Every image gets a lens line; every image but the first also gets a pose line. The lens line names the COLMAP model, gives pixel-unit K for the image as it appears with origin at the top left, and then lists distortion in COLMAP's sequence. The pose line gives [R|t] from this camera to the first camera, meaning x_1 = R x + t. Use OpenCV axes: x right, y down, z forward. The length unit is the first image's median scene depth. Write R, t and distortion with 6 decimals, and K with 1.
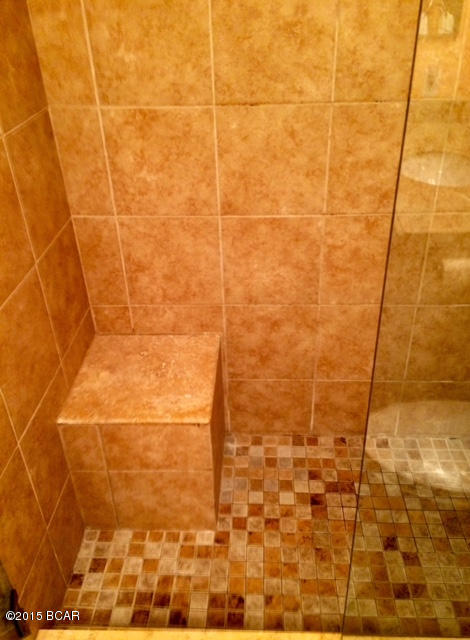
lens RADIAL K [[565.7, 0, 237.3], [0, 565.7, 323.5], [0, 0, 1]] dist [0.095536, -0.105790]
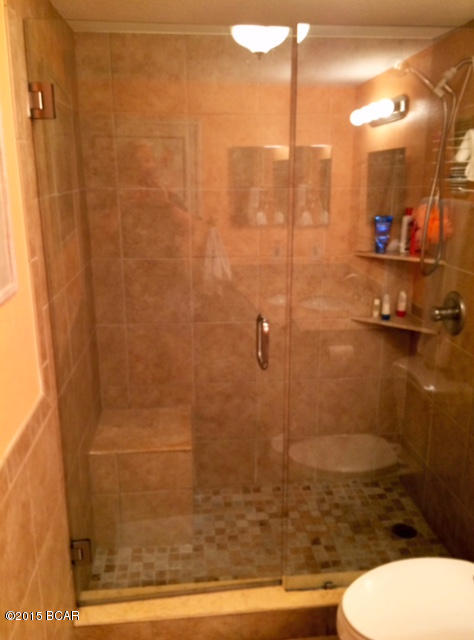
lens RADIAL K [[565.7, 0, 237.4], [0, 565.7, 317.9], [0, 0, 1]] dist [0.095536, -0.105790]
pose [[0.990221, -0.010899, 0.139084, -0.122119], [0.052494, 0.952784, -0.299078, 0.269176], [-0.129257, 0.303454, 0.944038, -0.501599]]
